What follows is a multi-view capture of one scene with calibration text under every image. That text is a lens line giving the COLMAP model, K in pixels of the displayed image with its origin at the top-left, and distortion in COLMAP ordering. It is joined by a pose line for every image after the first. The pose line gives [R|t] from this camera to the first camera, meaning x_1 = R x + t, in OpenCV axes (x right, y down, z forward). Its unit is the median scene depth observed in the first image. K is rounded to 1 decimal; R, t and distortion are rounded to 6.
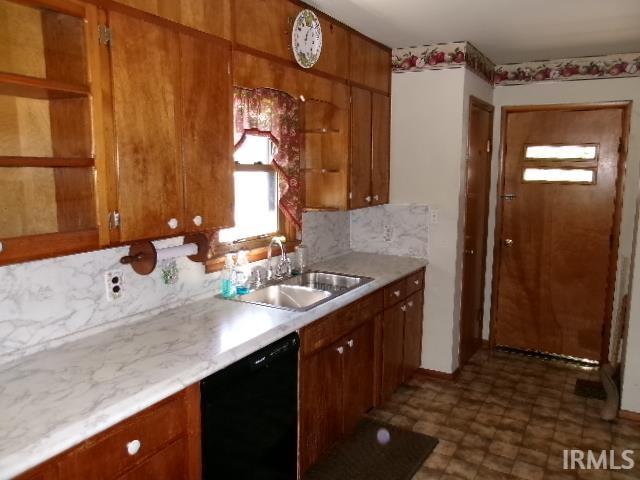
lens RADIAL K [[490.5, 0, 318.7], [0, 490.5, 241.9], [0, 0, 1]] dist [-0.032141, 0.001302]
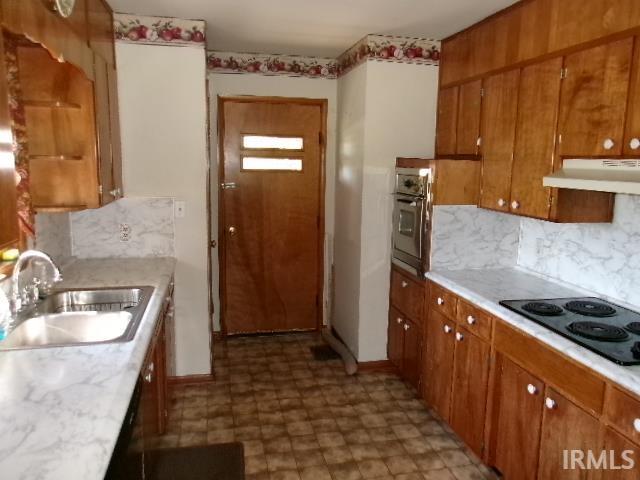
lens RADIAL K [[505.6, 0, 320.0], [0, 505.6, 240.0], [0, 0, 1]] dist [0.001517, 0.009143]
pose [[0.715069, -0.097743, 0.692187, -0.234648], [0.085273, 0.994978, 0.052408, -0.022219], [-0.693833, 0.021550, 0.719813, 0.139323]]
